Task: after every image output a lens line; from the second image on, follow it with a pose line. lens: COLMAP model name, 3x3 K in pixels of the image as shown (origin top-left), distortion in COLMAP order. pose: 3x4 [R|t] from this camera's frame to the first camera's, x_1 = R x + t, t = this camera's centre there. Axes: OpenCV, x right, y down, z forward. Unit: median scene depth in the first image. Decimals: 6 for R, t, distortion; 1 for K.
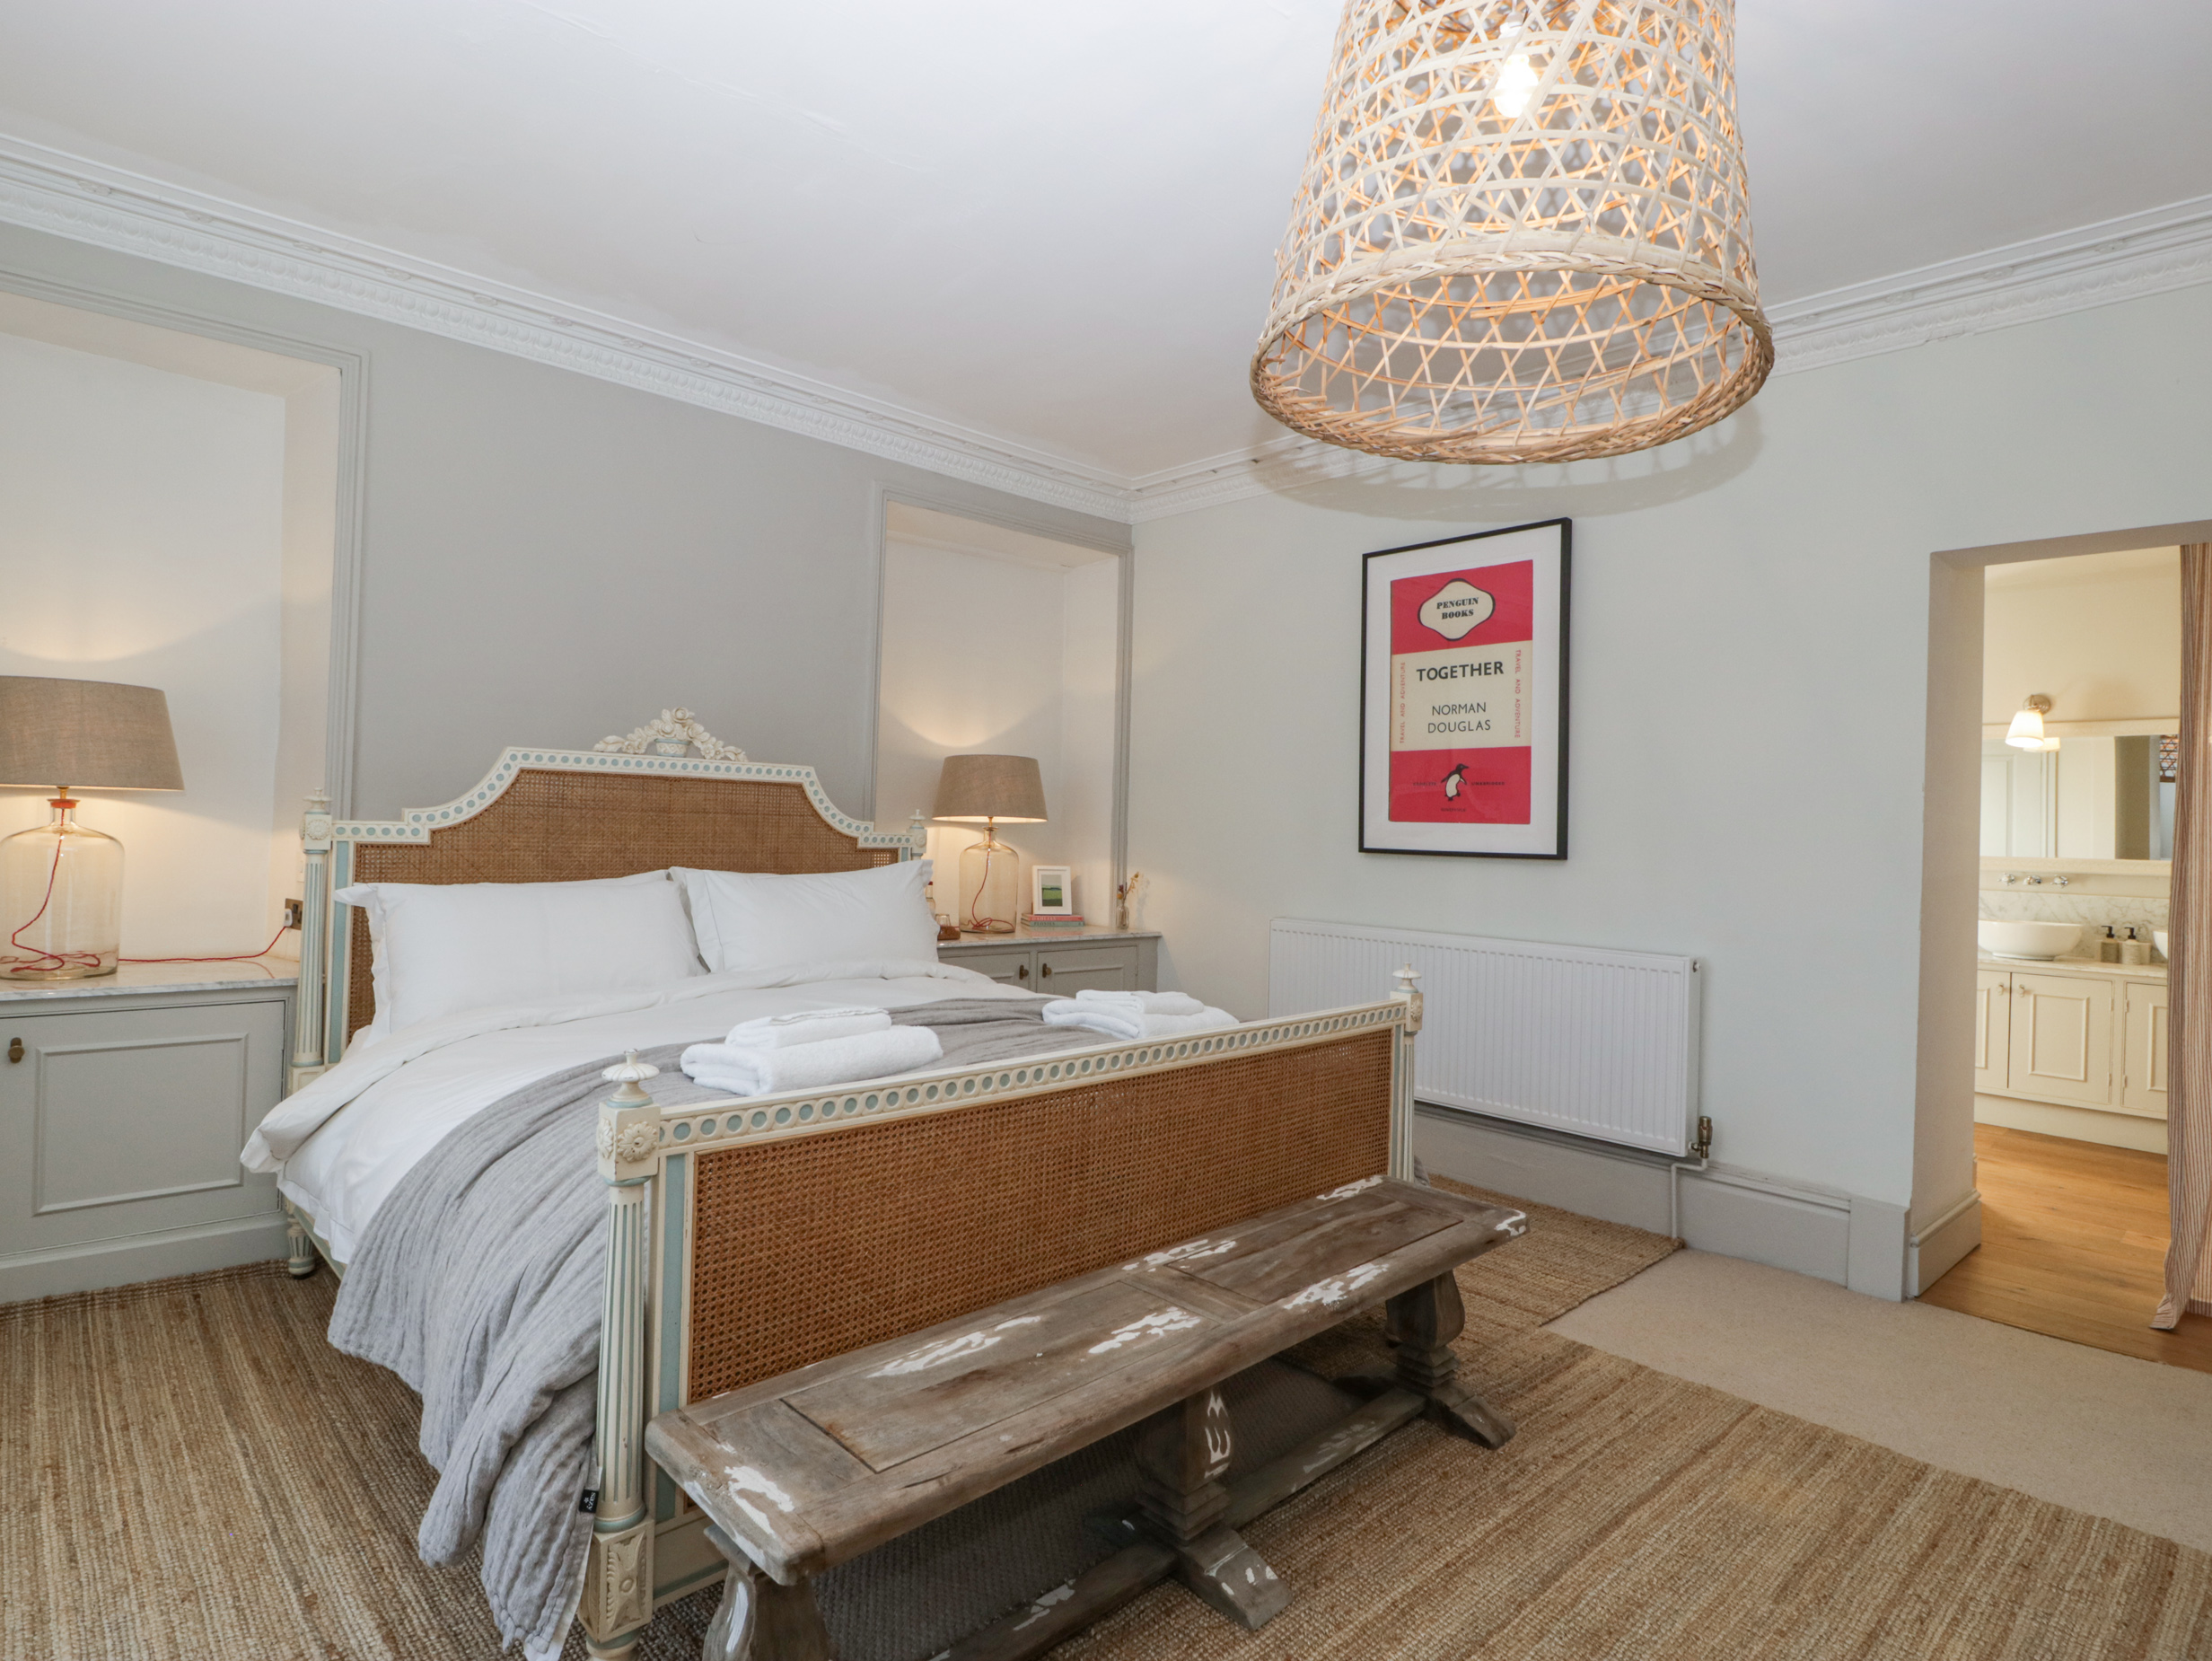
lens RADIAL K [[1149.0, 0, 1085.7], [0, 1149.0, 821.8], [0, 0, 1]] dist [0.000103, -0.011182]
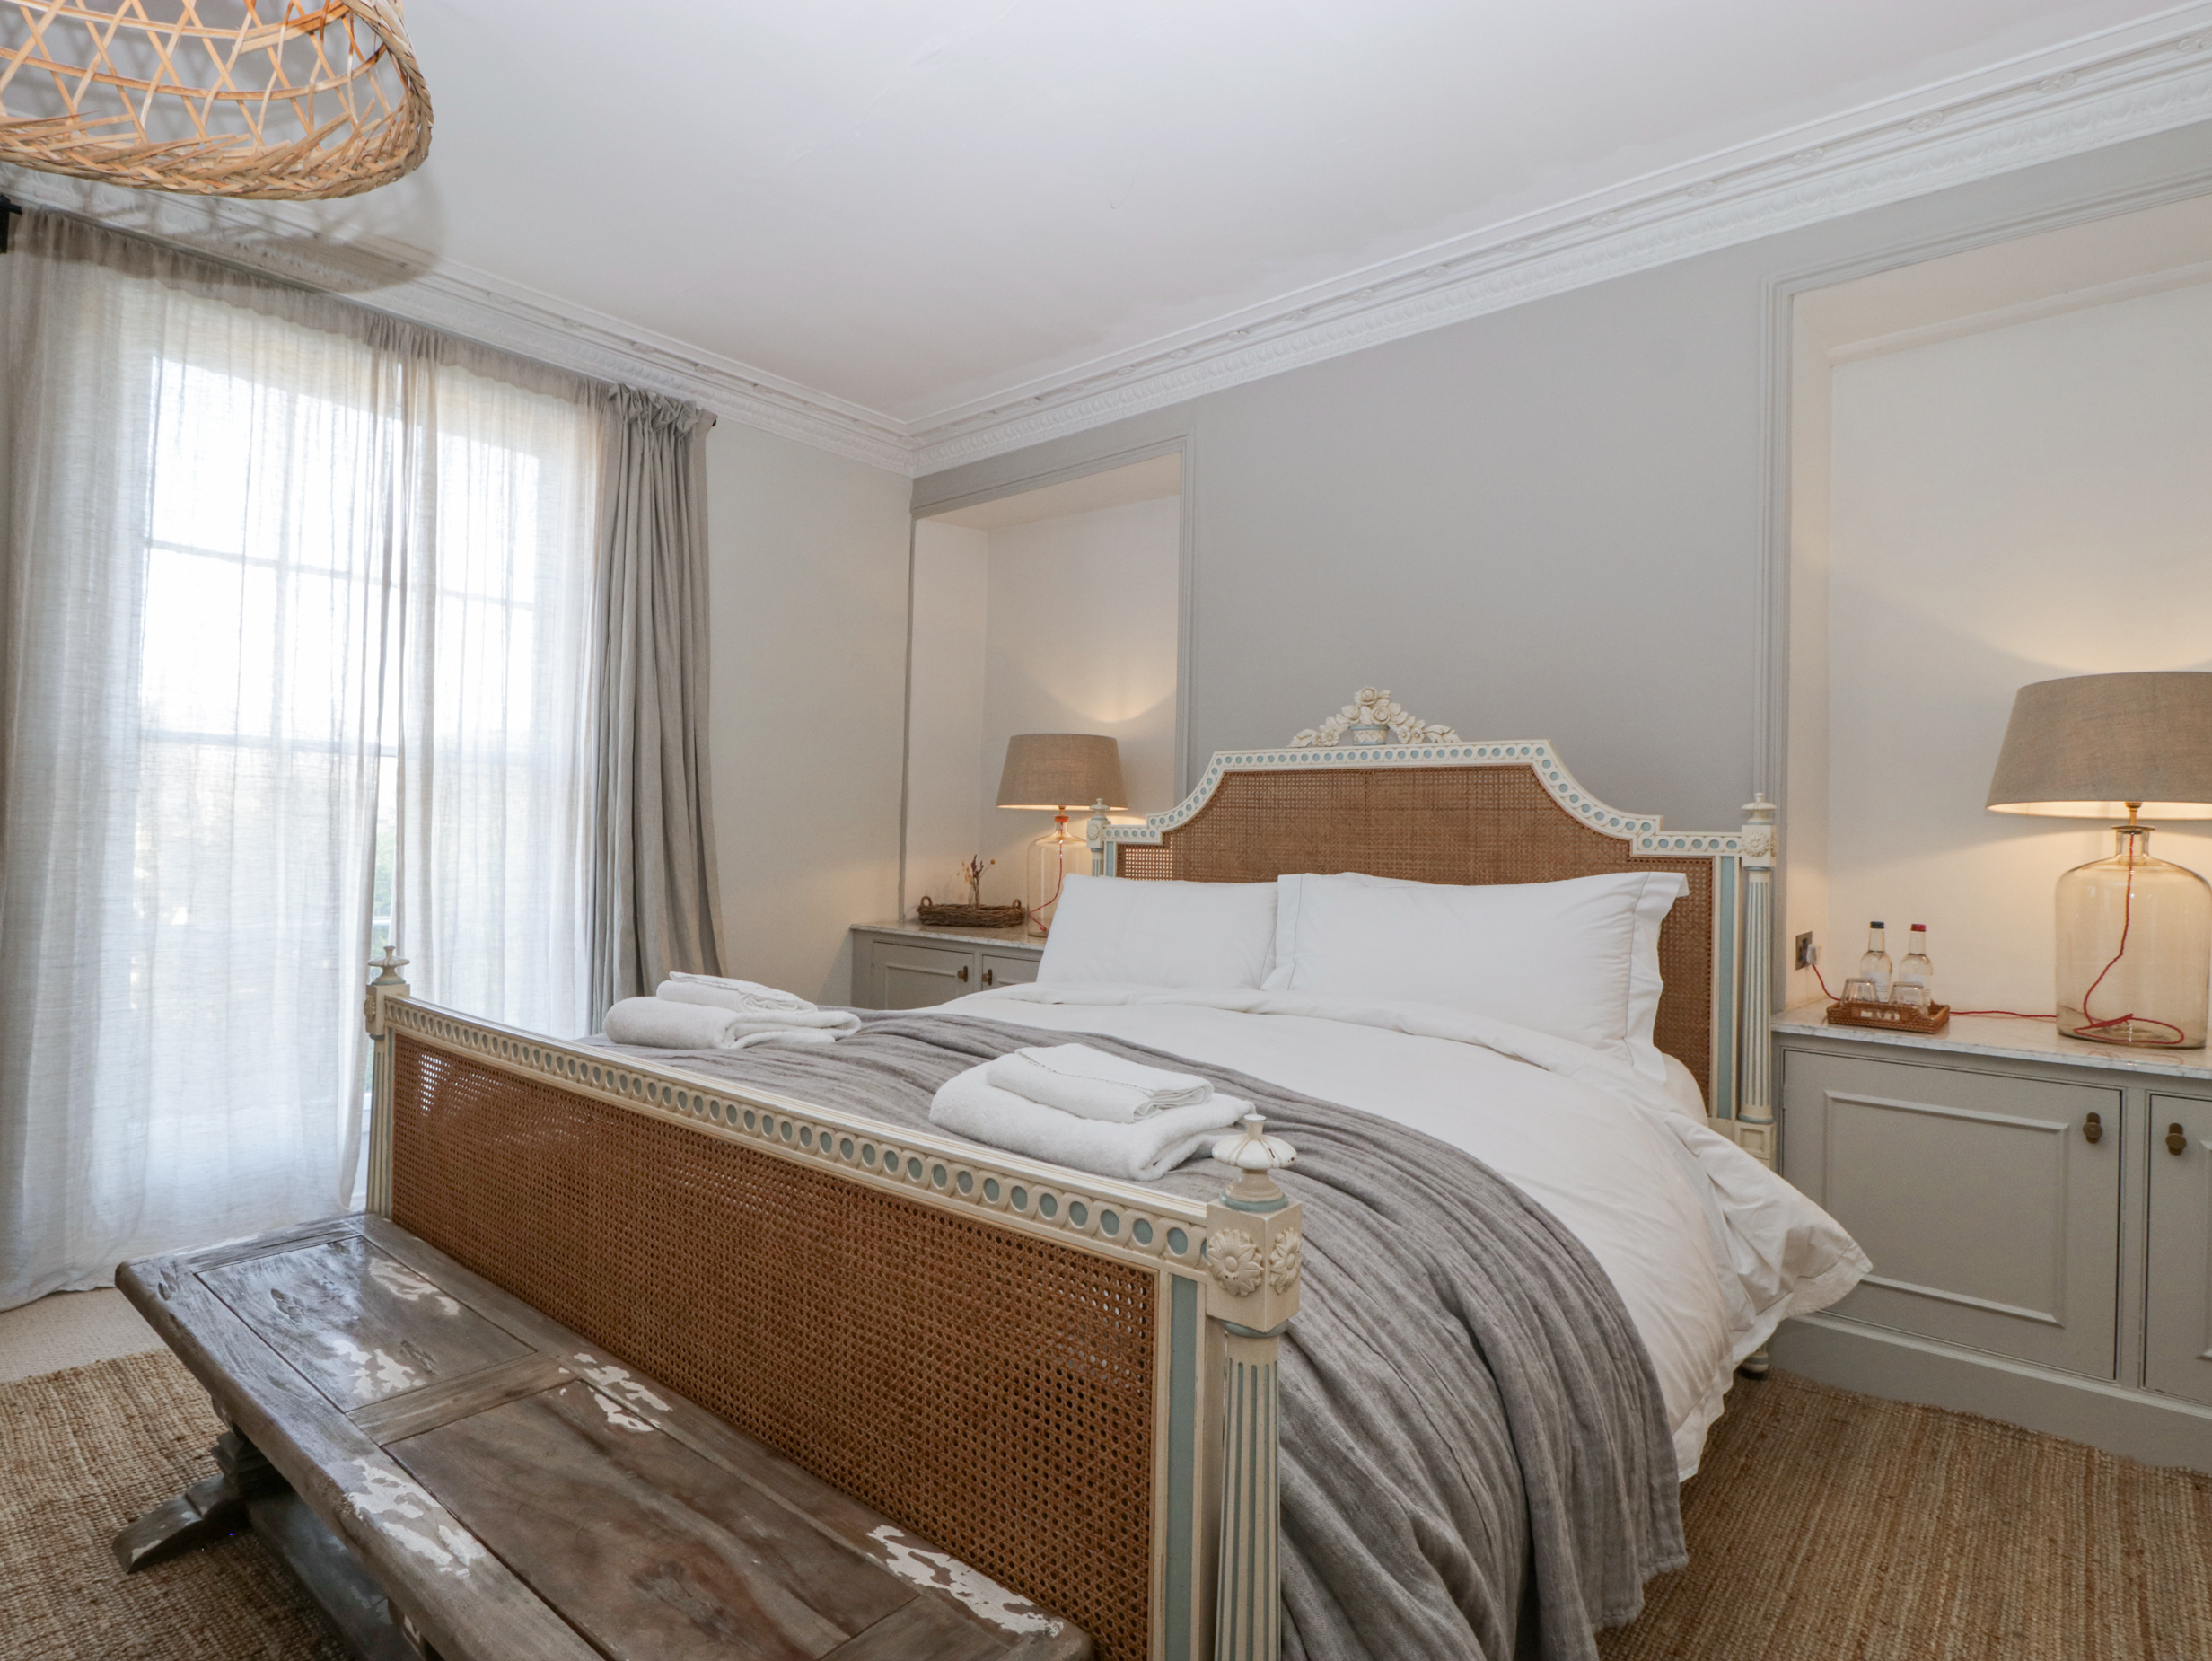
lens RADIAL K [[1149.0, 0, 1092.4], [0, 1149.0, 824.5], [0, 0, 1]] dist [0.000103, -0.011182]
pose [[0.128318, -0.034952, -0.991117, 0.483744], [-0.010212, 0.999279, -0.036562, 0.037754], [0.991681, 0.014812, 0.127868, 0.713247]]
